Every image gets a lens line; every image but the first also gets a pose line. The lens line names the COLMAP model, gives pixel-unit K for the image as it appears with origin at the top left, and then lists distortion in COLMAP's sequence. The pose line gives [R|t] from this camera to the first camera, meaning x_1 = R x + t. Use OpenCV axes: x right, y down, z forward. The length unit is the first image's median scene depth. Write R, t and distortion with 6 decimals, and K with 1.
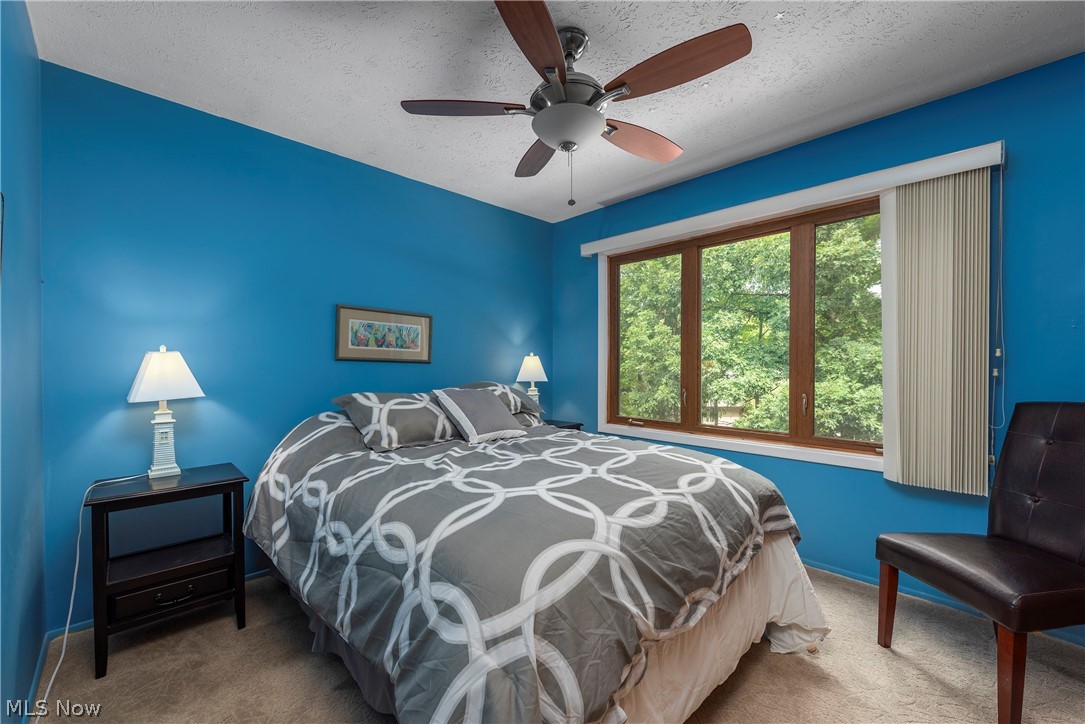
lens RADIAL K [[407.9, 0, 542.5], [0, 407.9, 362.0], [0, 0, 1]] dist [0.000370, -0.000031]
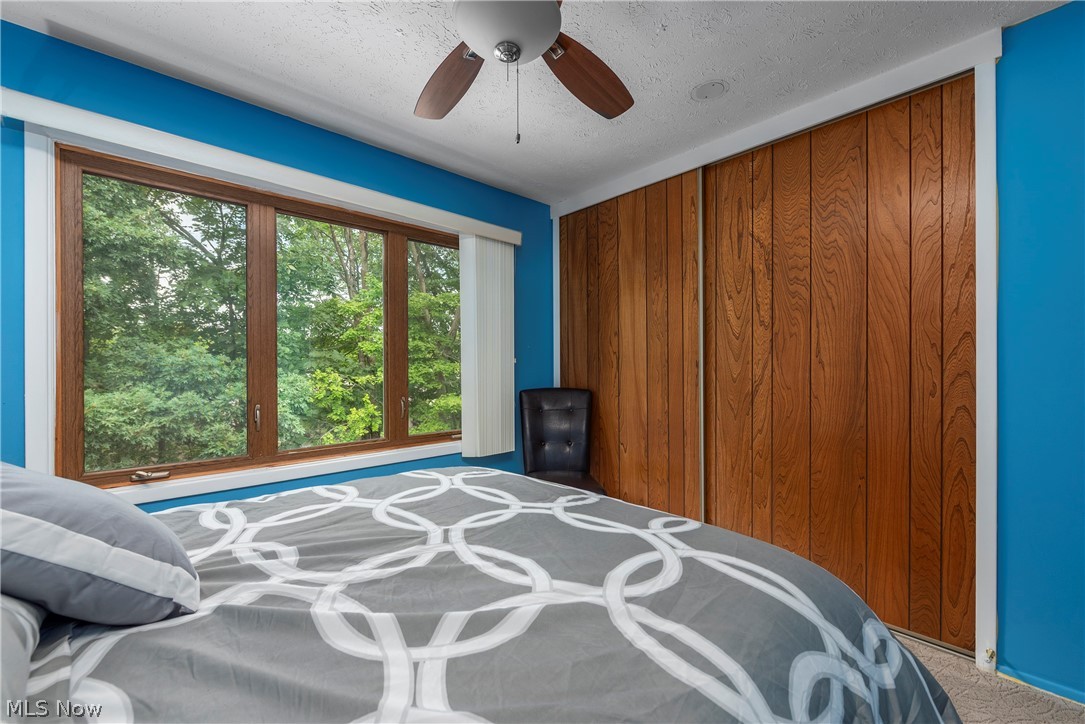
lens RADIAL K [[425.3, 0, 534.2], [0, 425.3, 366.4], [0, 0, 1]] dist [0.008282, -0.000209]
pose [[0.083234, -0.000156, 0.996530, -0.387050], [0.001729, 0.999999, 0.000012, -0.000099], [-0.996529, 0.001722, 0.083234, 0.535881]]
